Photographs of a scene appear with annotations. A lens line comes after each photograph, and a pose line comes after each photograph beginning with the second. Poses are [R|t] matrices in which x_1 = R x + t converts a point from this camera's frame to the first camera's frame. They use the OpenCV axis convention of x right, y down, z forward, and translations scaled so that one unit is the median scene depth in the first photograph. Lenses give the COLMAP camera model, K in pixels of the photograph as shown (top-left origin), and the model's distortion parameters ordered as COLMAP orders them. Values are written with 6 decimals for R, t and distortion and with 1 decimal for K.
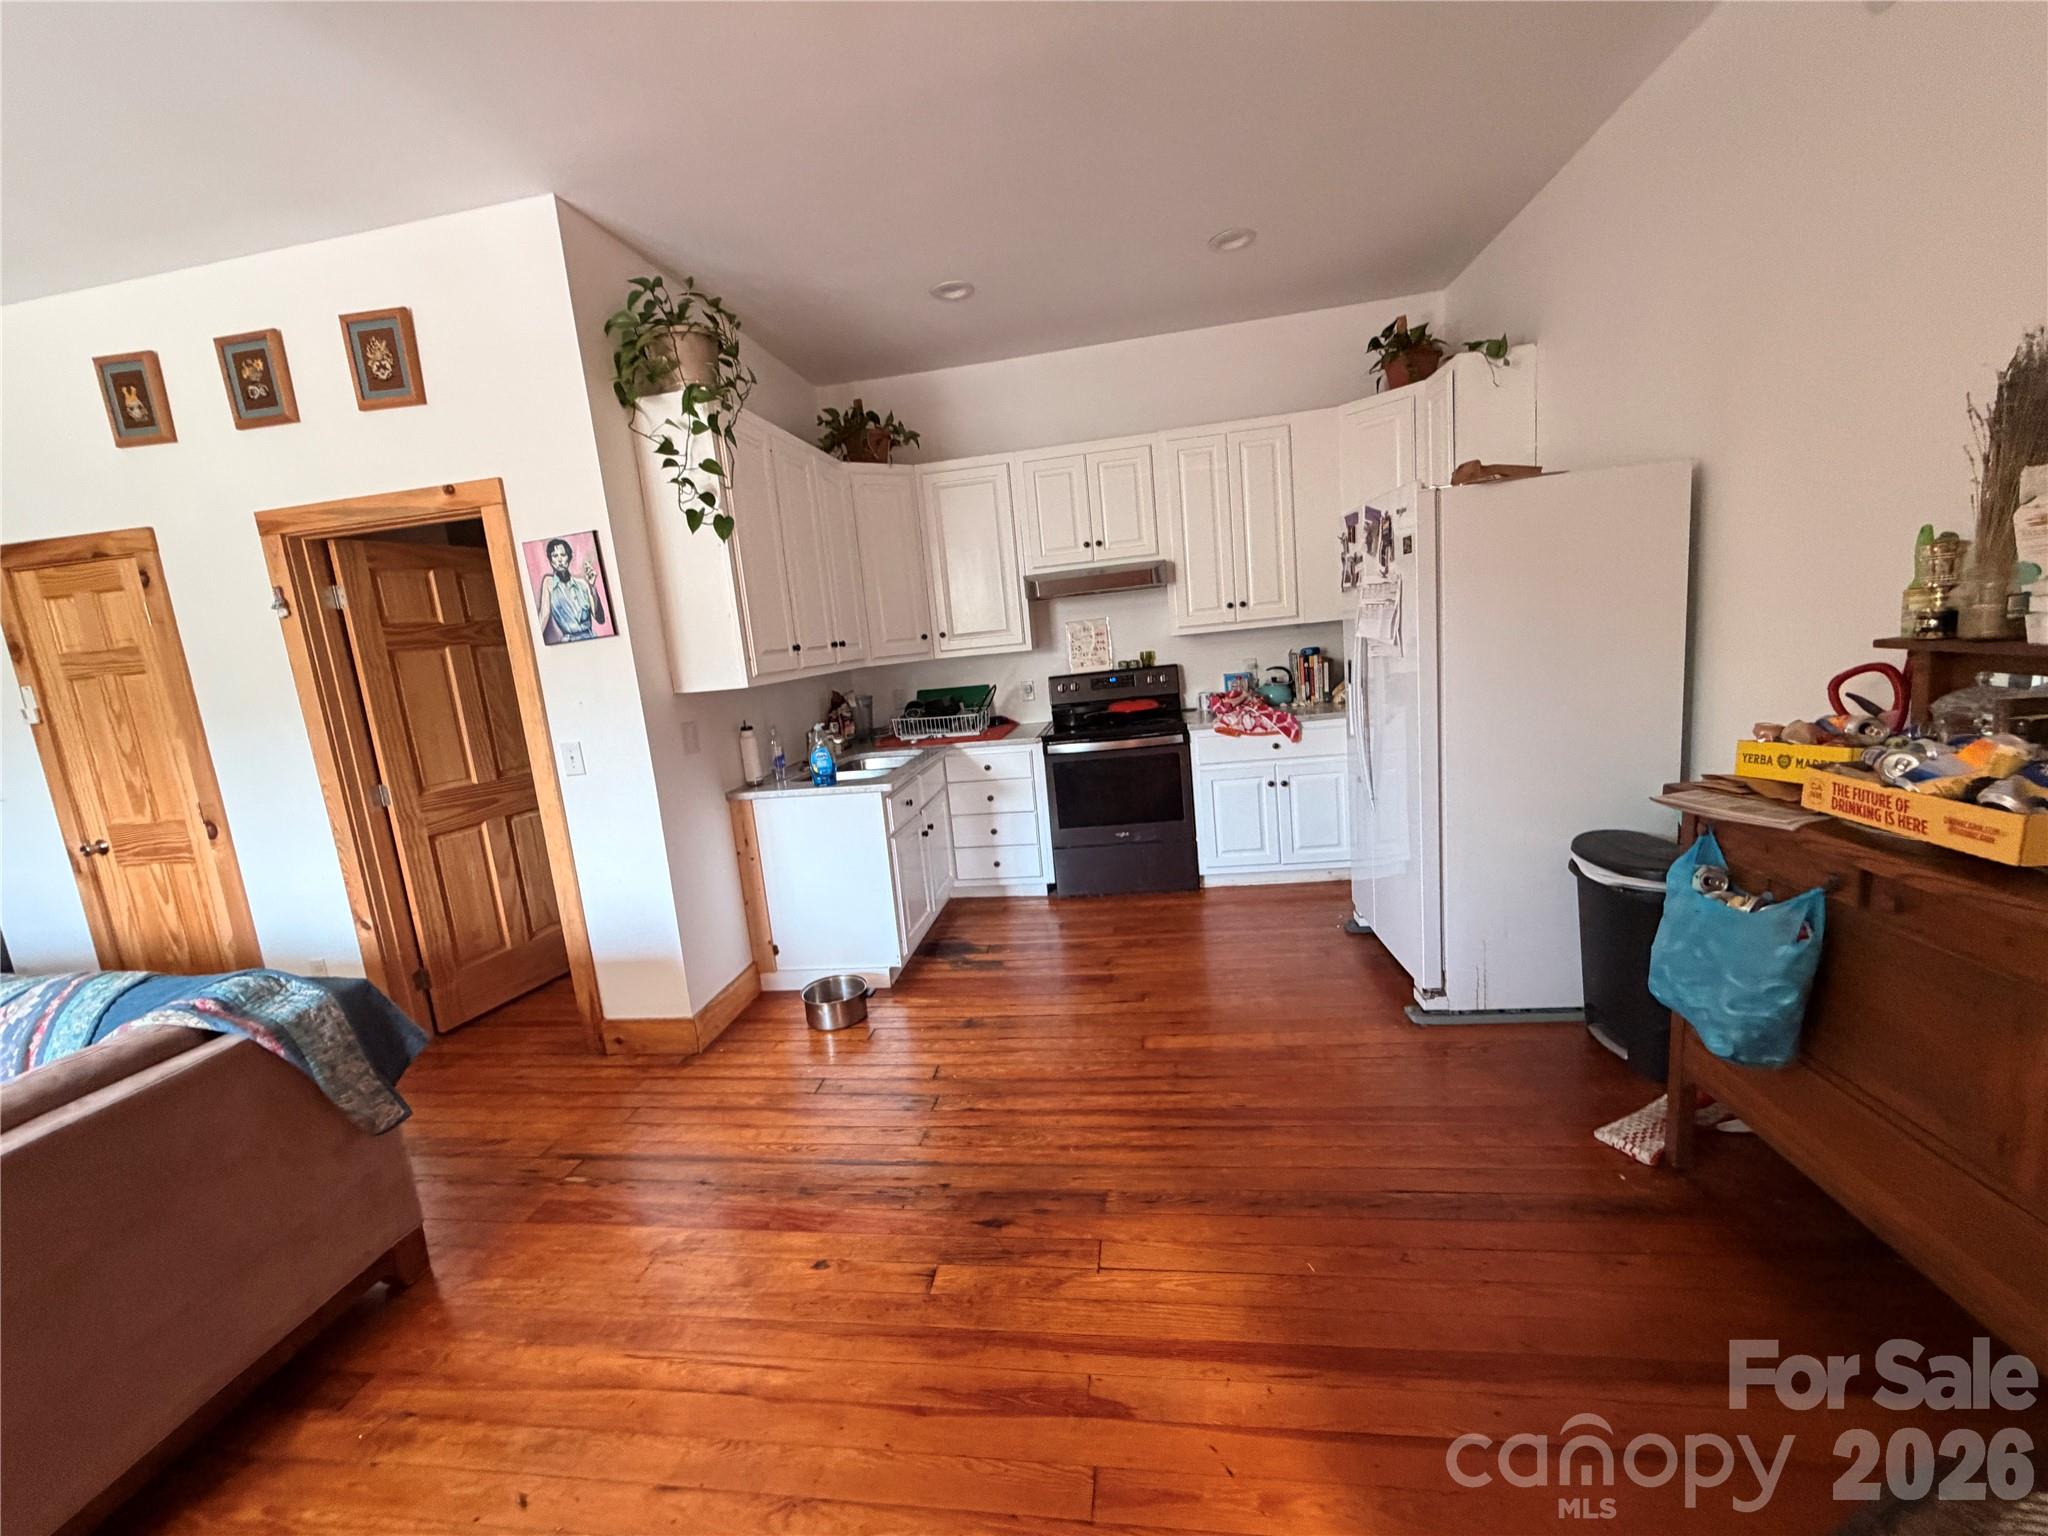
lens RADIAL K [[811.6, 0, 1015.5], [0, 811.6, 765.2], [0, 0, 1]] dist [-0.000415, -0.000629]
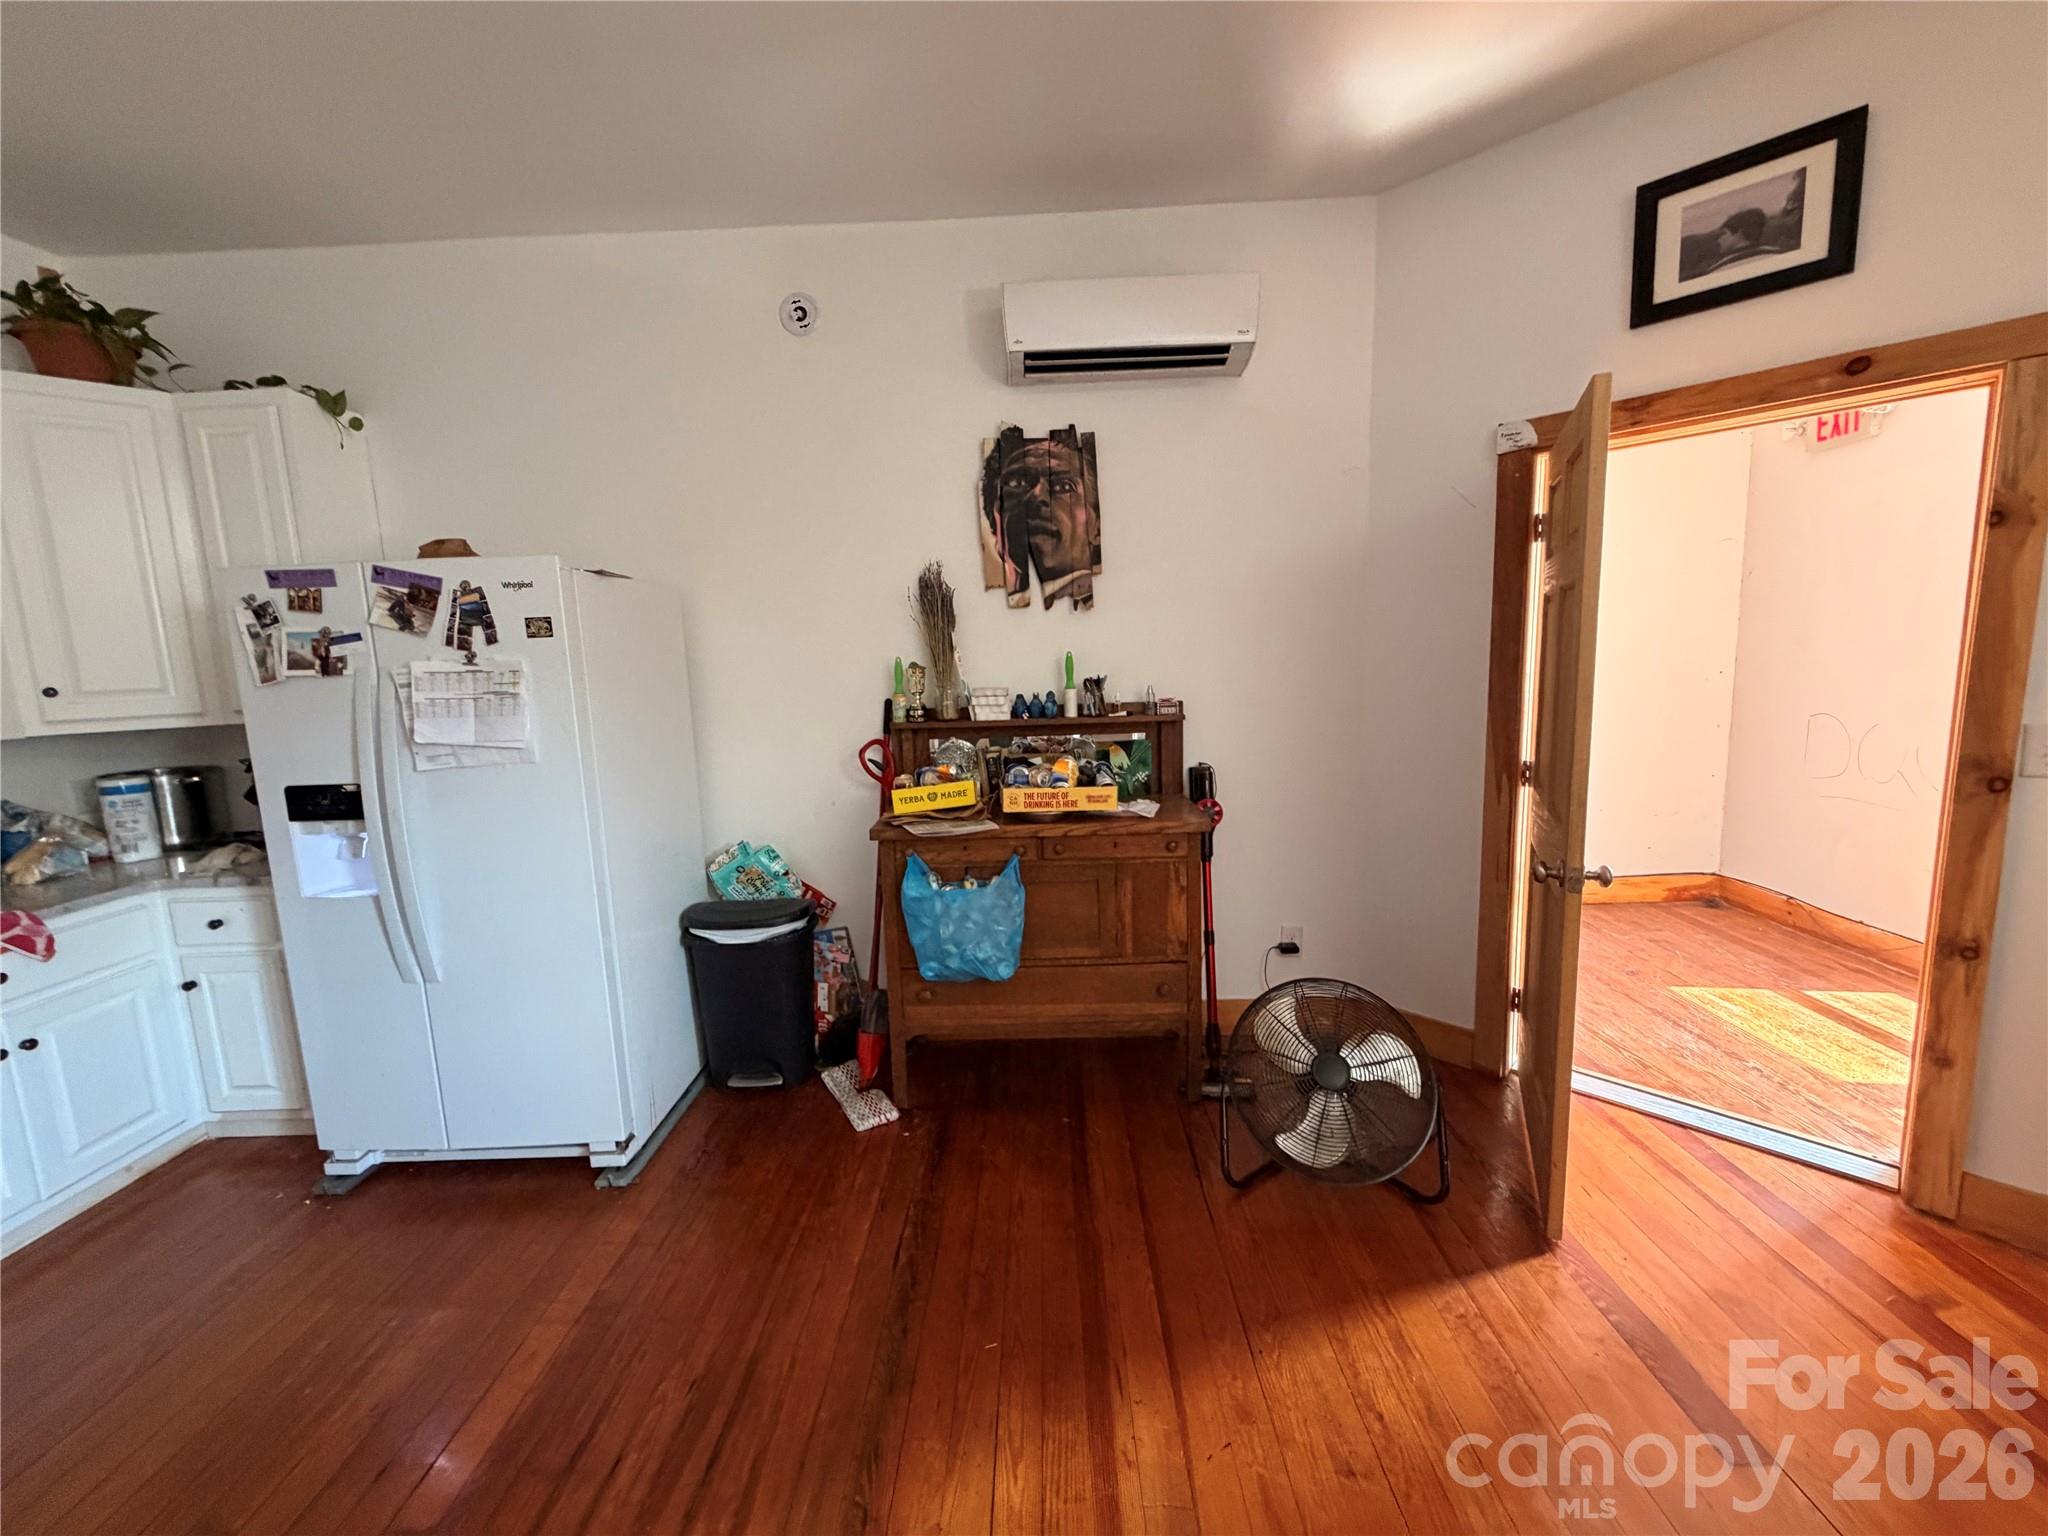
lens RADIAL K [[811.6, 0, 1014.0], [0, 811.6, 766.7], [0, 0, 1]] dist [-0.000415, -0.000629]
pose [[-0.115856, -0.040402, 0.992444, -0.582672], [0.209976, 0.975595, 0.064228, -0.120209], [-0.970818, 0.215830, -0.104545, 0.930676]]
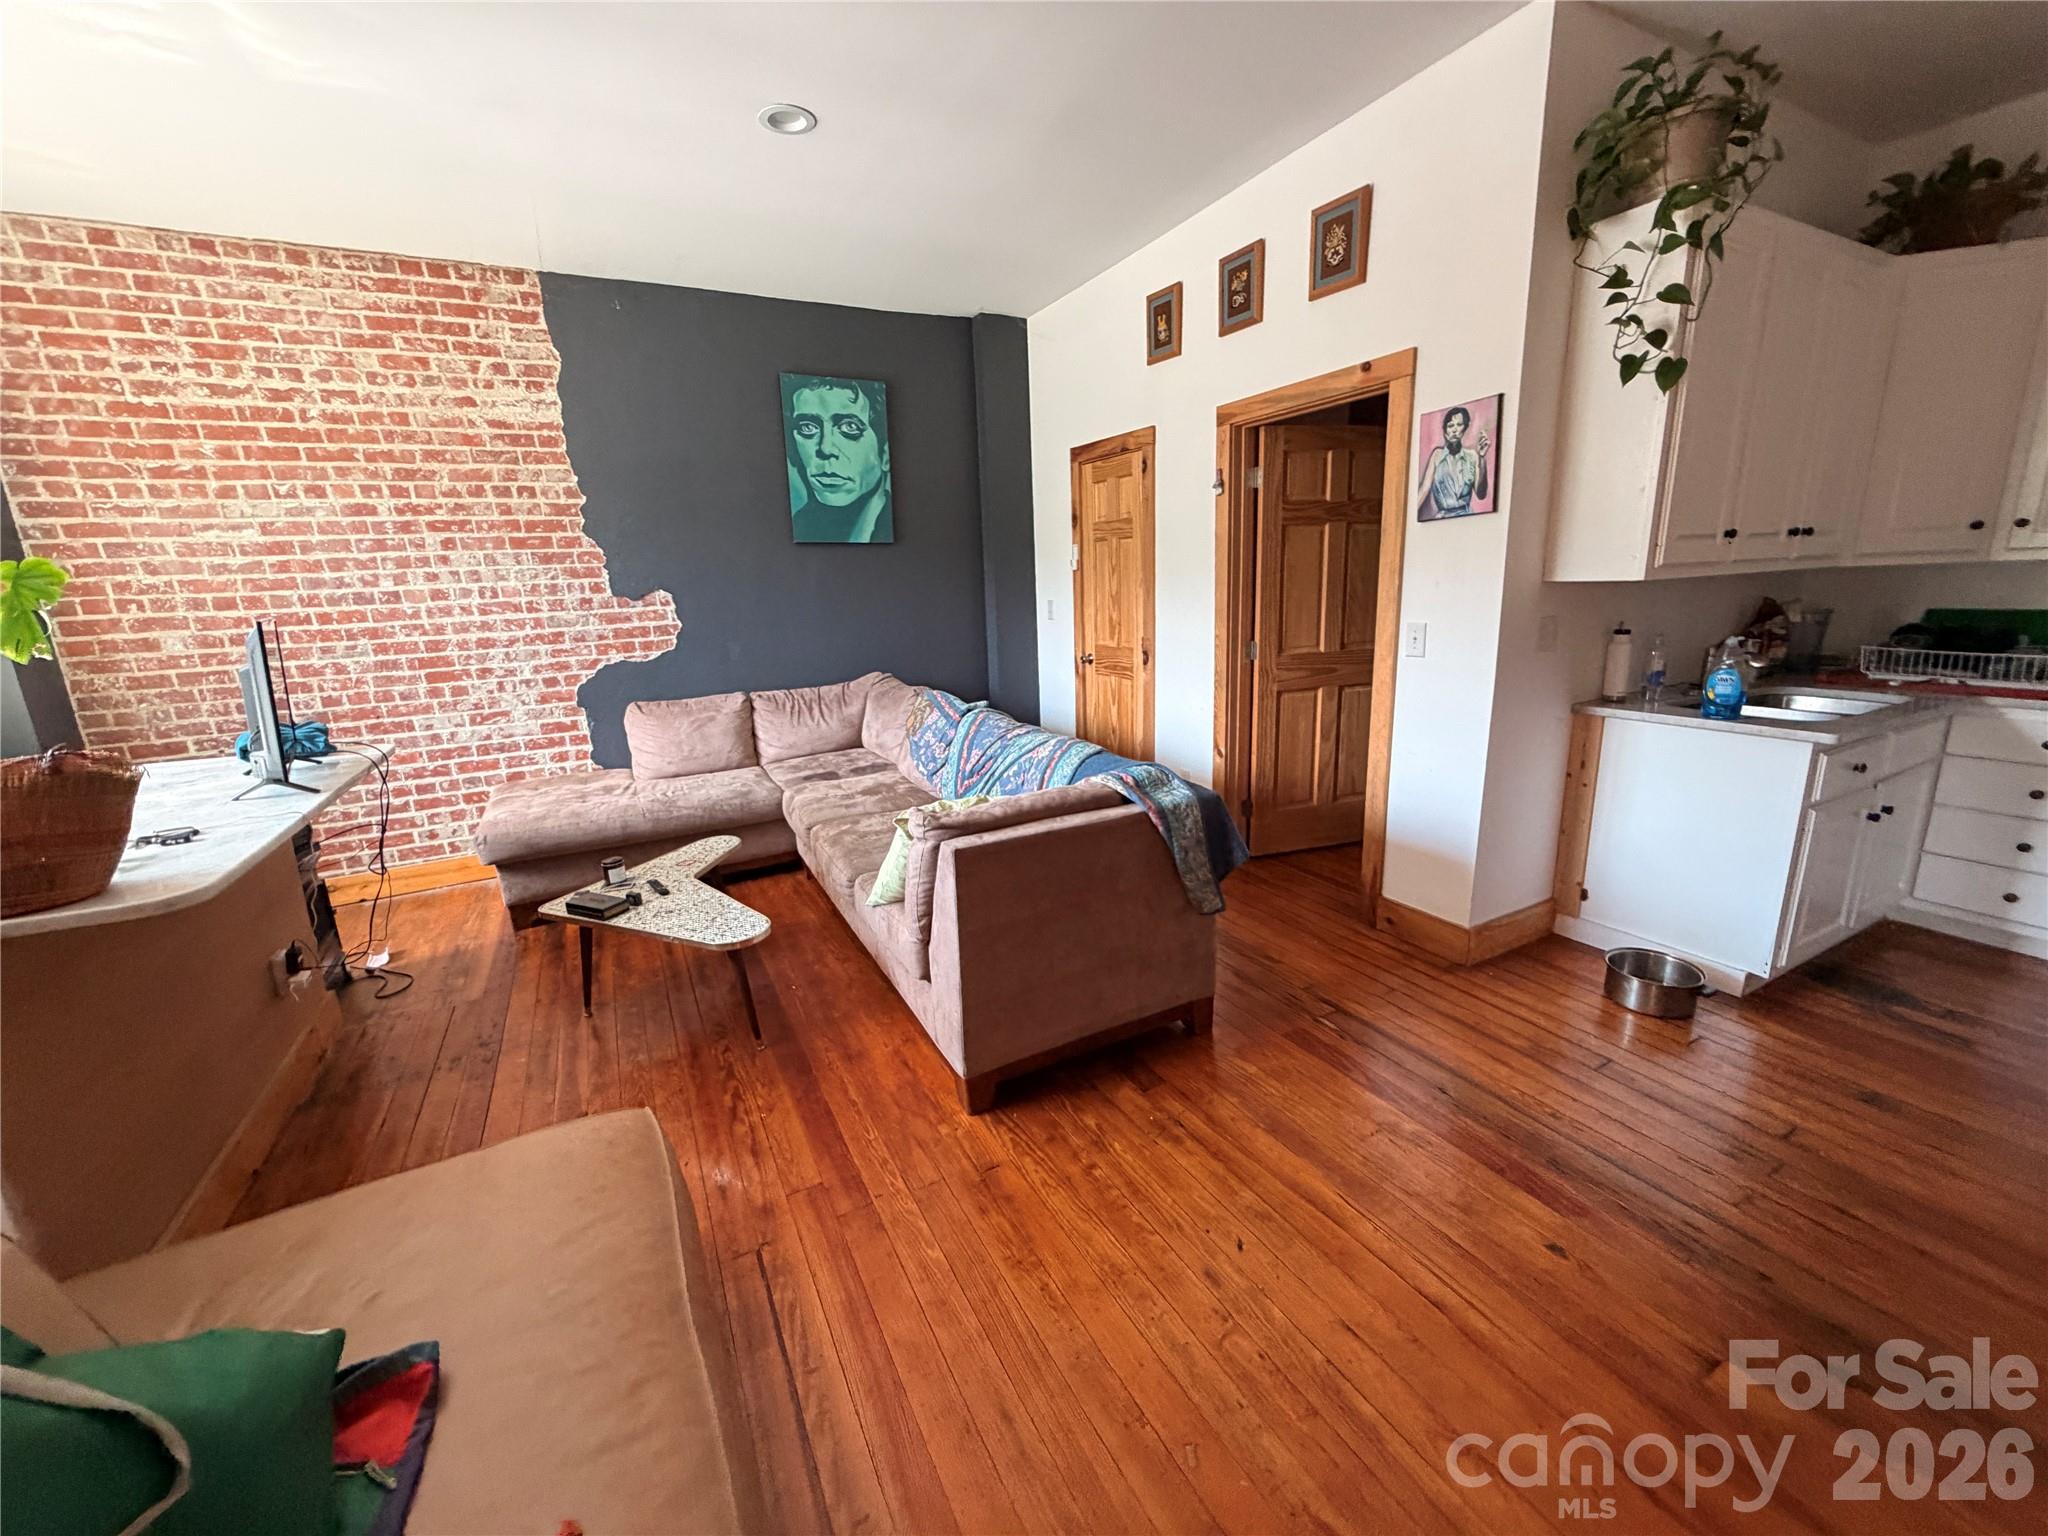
lens RADIAL K [[811.6, 0, 1018.1], [0, 811.6, 765.7], [0, 0, 1]] dist [-0.000415, -0.000629]
pose [[0.585767, 0.249603, -0.771087, -0.024040], [-0.144866, 0.968320, 0.203397, 0.009912], [0.797427, -0.007439, 0.603369, 0.006317]]
